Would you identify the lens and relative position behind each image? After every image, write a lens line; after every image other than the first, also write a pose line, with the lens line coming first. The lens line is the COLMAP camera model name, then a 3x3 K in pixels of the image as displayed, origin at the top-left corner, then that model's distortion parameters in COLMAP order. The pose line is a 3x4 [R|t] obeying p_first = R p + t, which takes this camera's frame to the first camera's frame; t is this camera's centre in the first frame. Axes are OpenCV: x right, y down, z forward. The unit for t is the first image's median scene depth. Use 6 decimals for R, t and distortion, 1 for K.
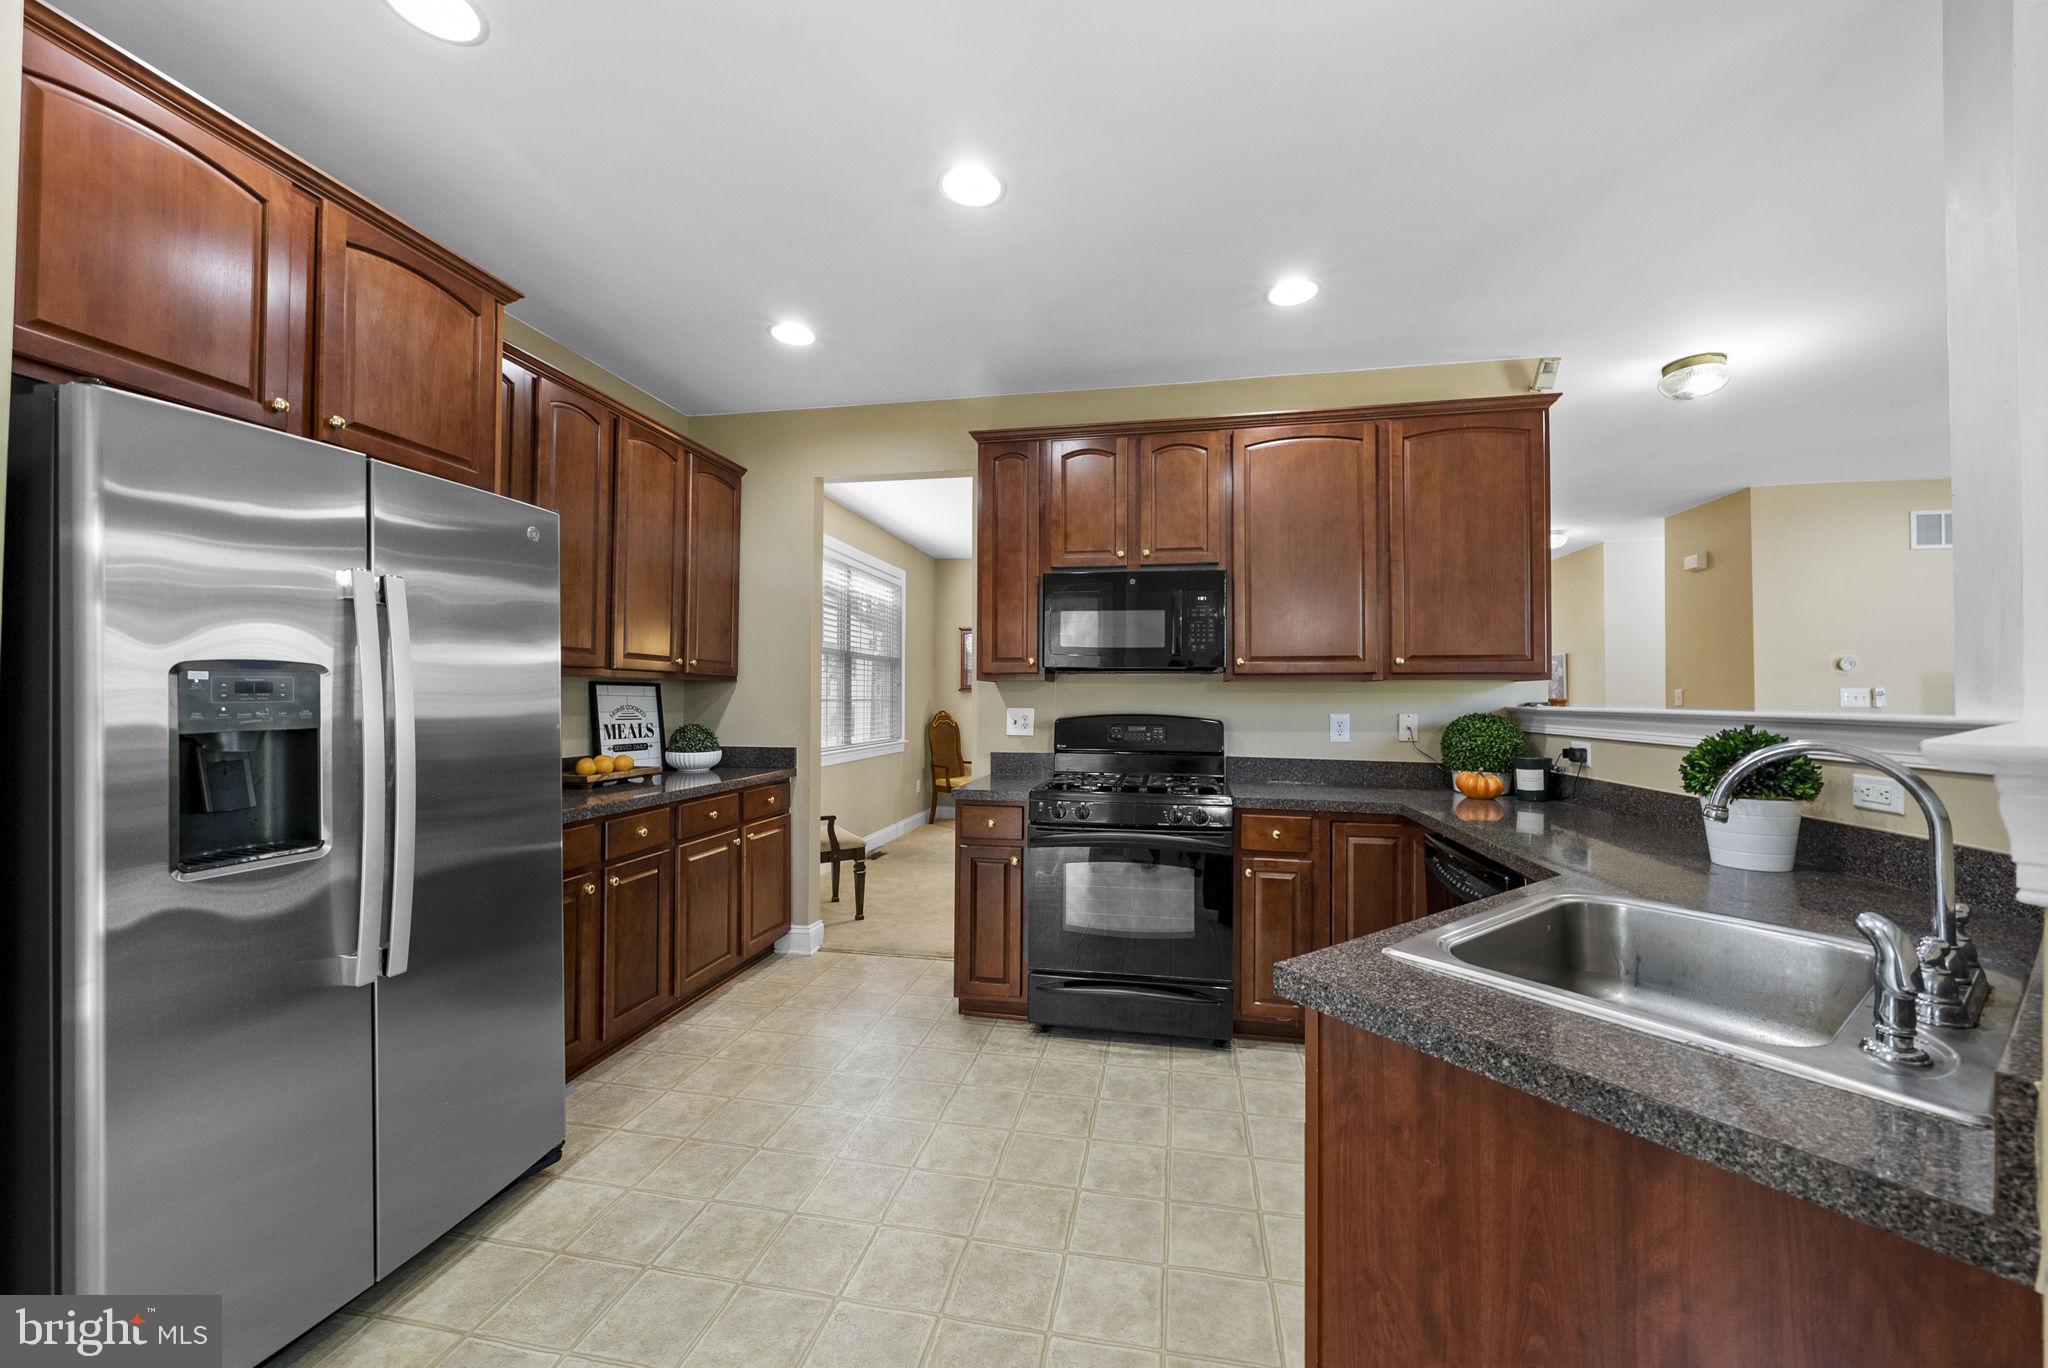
lens RADIAL K [[768.4, 0, 1039.2], [0, 768.4, 687.2], [0, 0, 1]] dist [-0.006028, -0.000108]
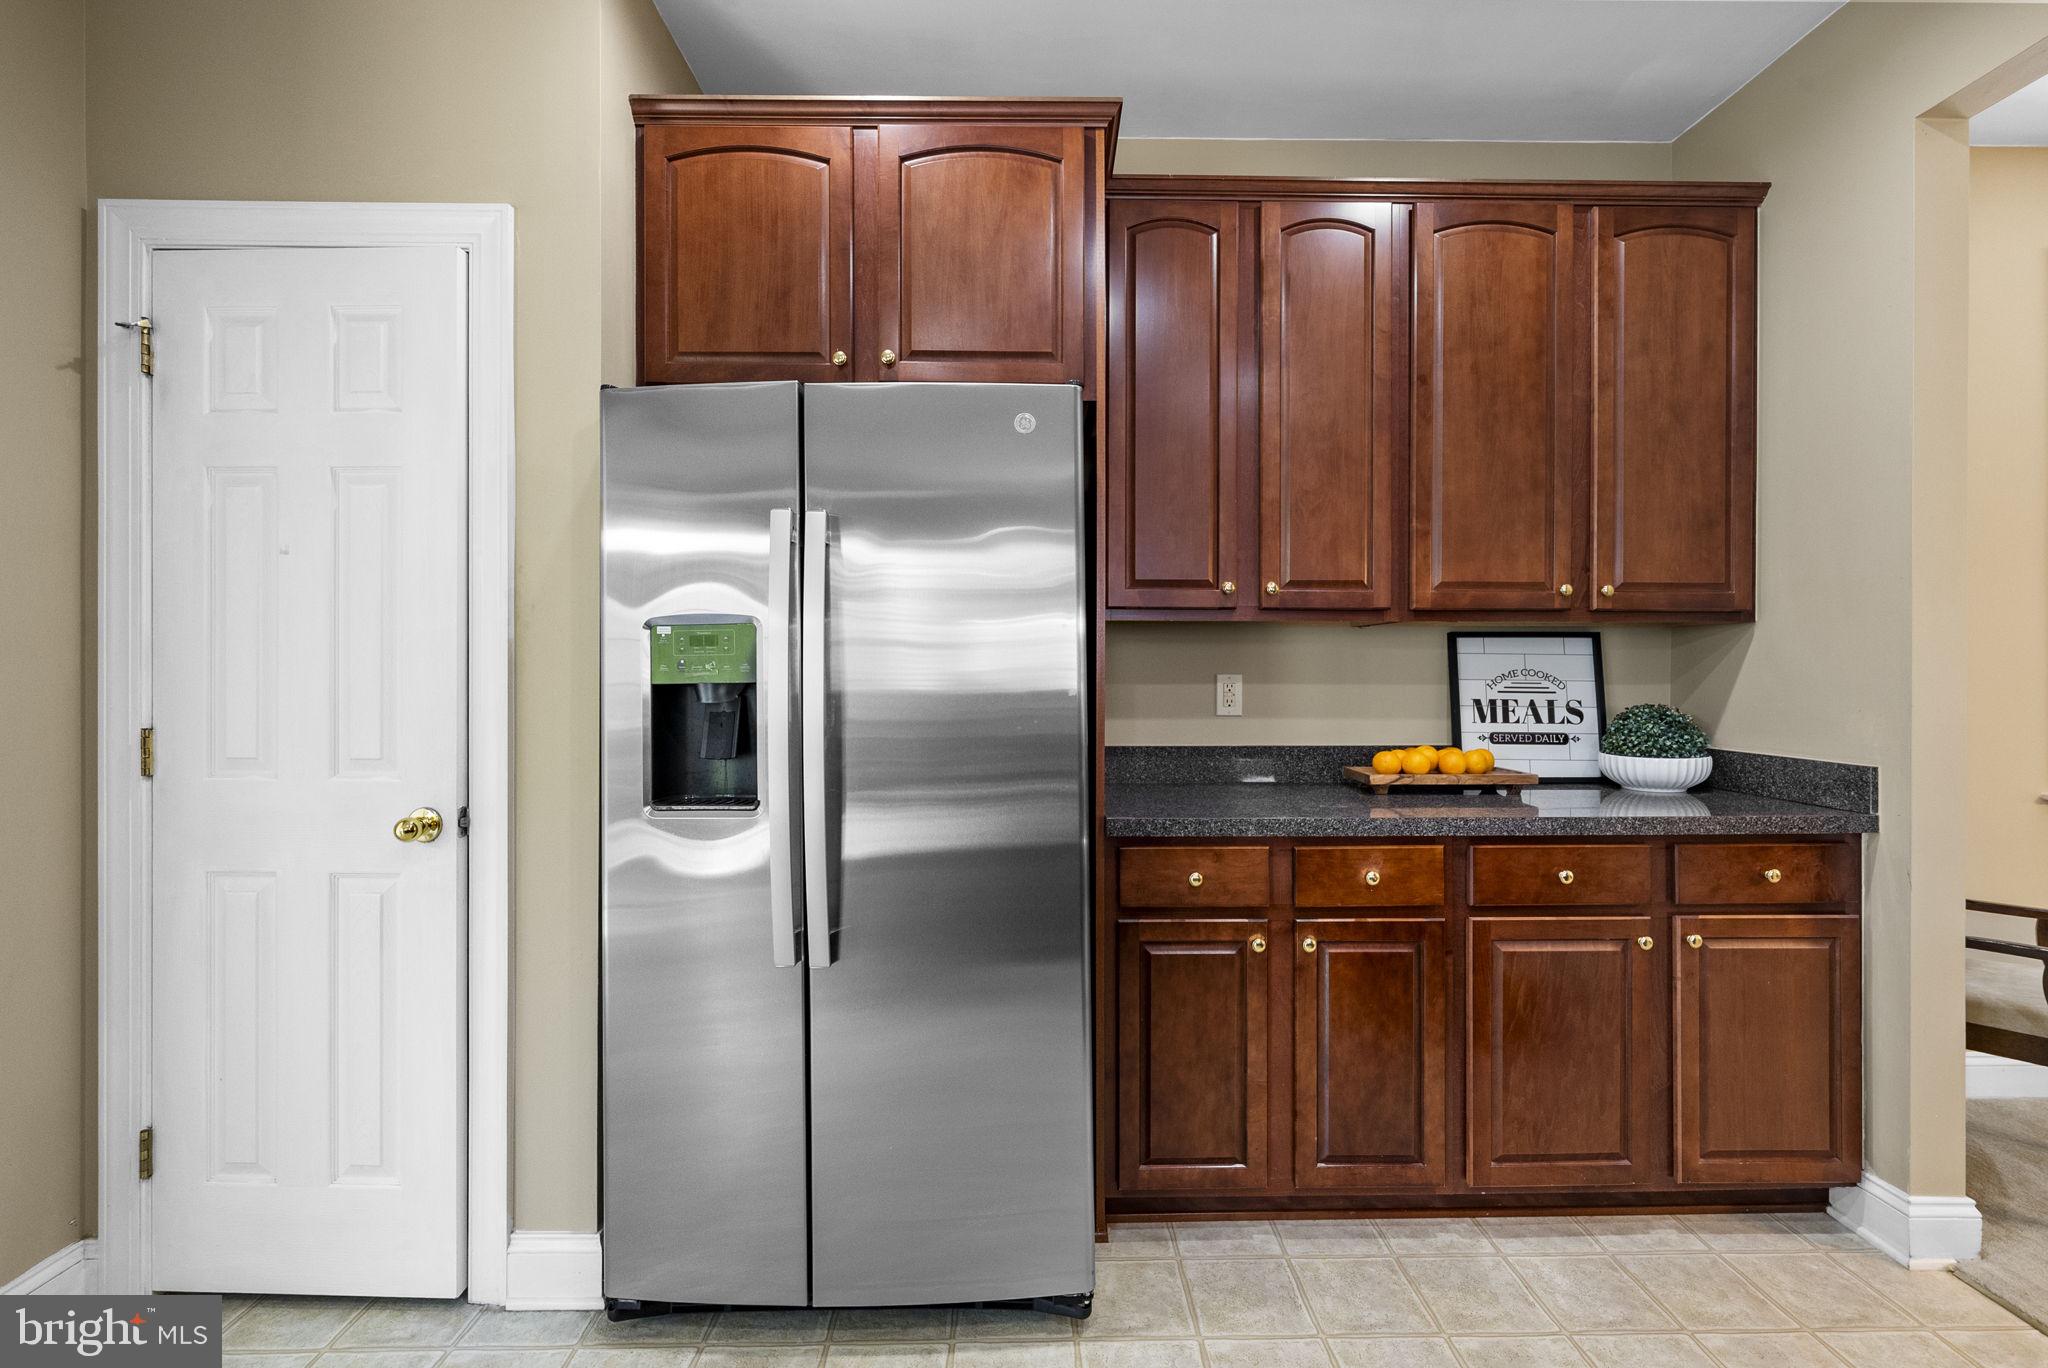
lens RADIAL K [[911.8, 0, 1027.5], [0, 911.8, 672.3], [0, 0, 1]] dist [-0.003082, -0.000490]
pose [[0.194935, -0.000662, -0.980816, 0.107352], [0.014847, 0.999887, 0.002276, 0.019658], [0.980704, -0.015006, 0.194922, 0.504966]]
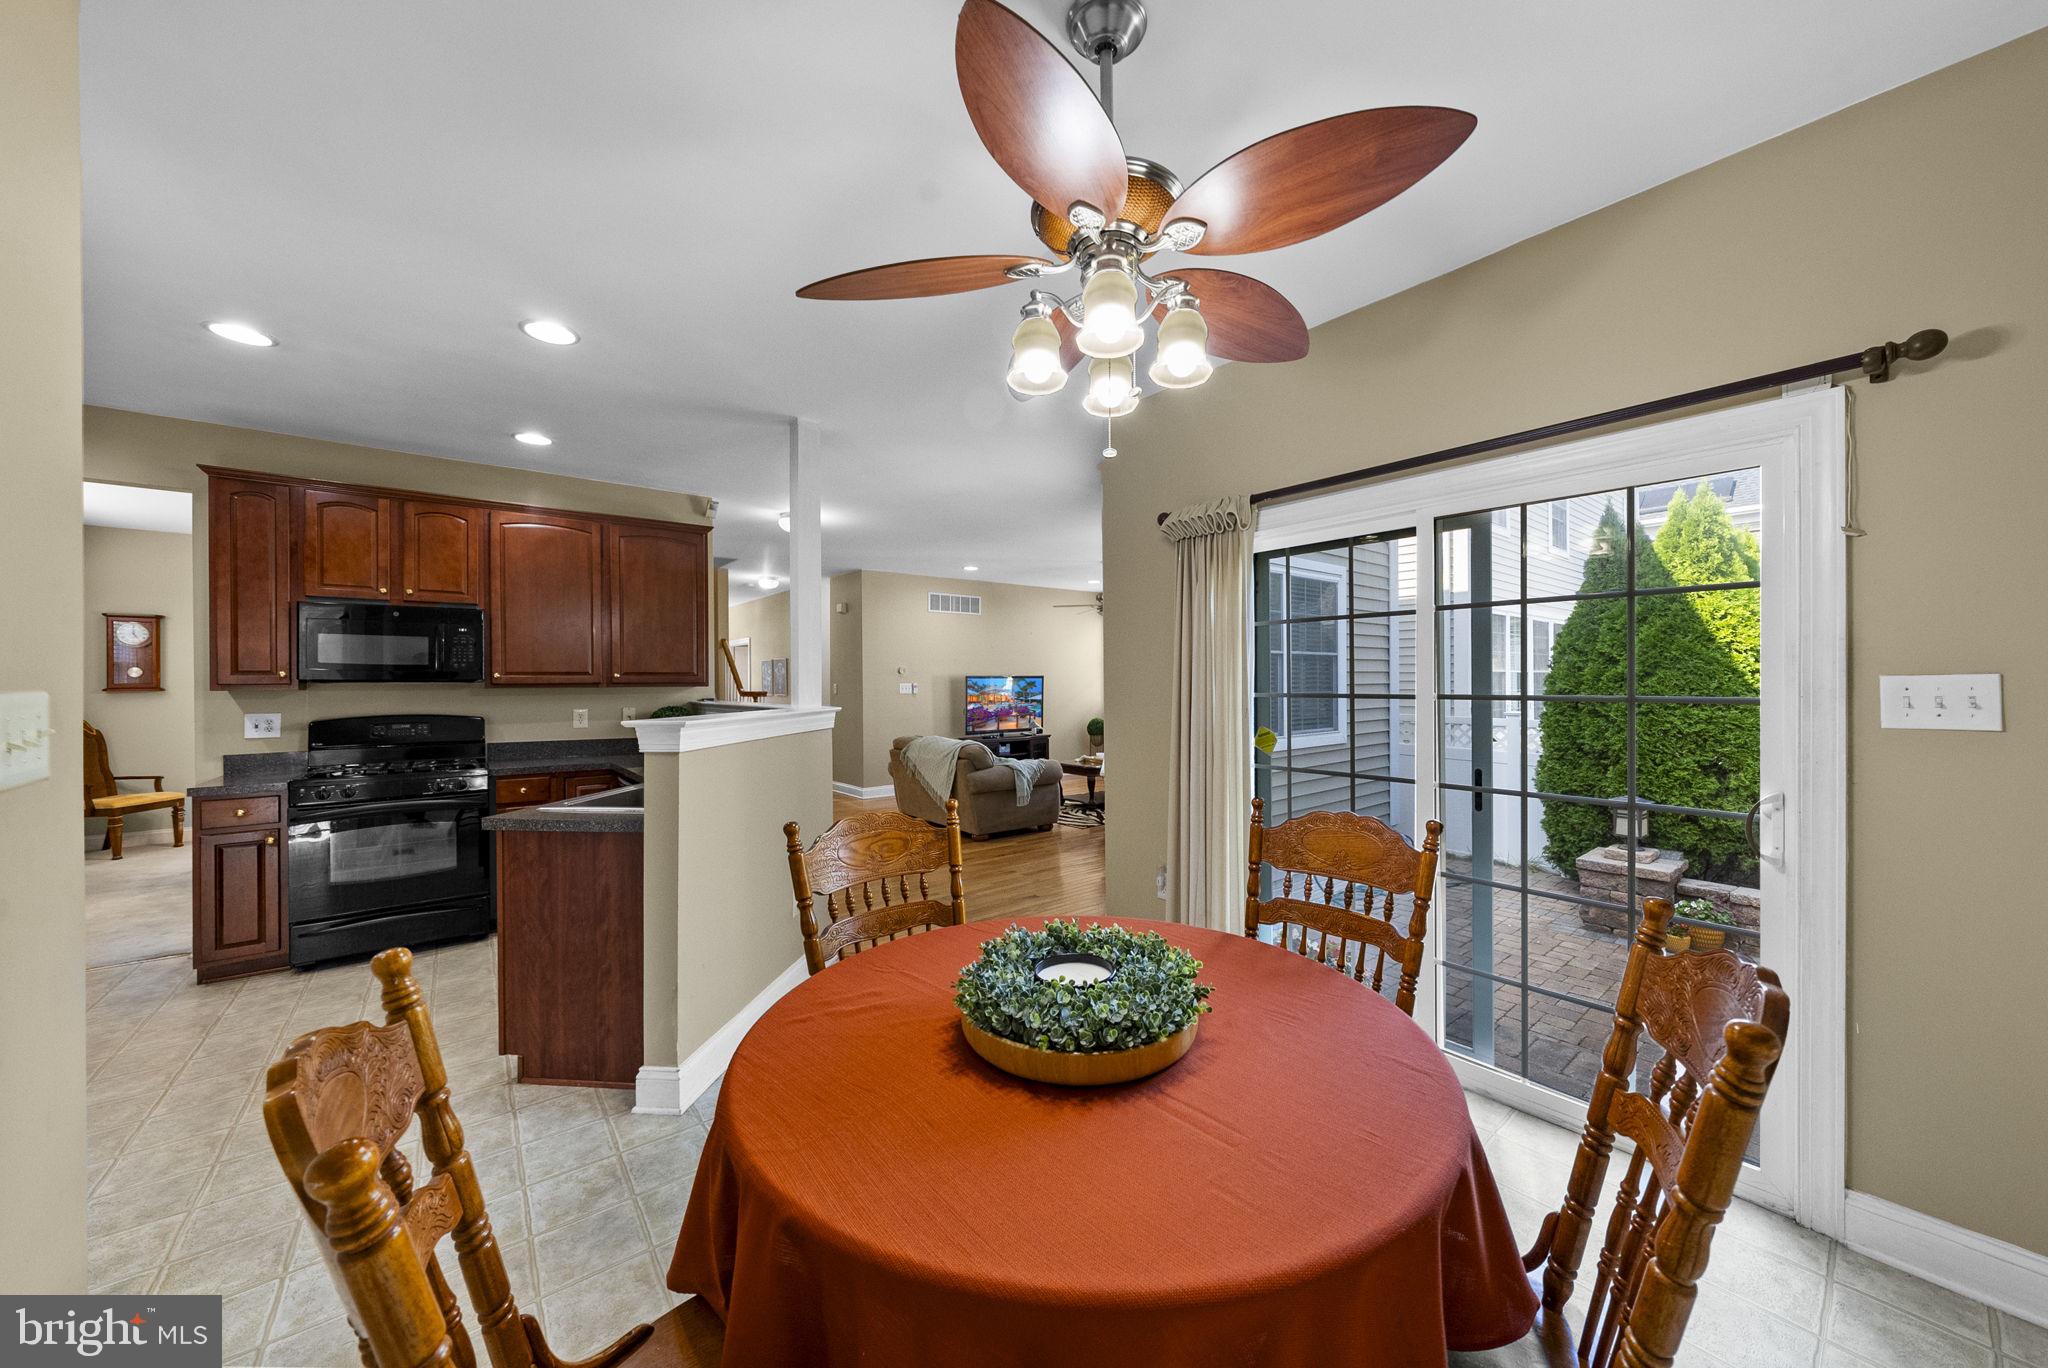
lens RADIAL K [[723.4, 0, 1042.2], [0, 723.4, 681.5], [0, 0, 1]] dist [-0.000636, -0.000120]
pose [[0.651277, -0.007617, 0.758802, -0.090701], [-0.001859, 0.999931, 0.011634, -0.036812], [-0.758838, -0.008988, 0.651217, -0.595610]]
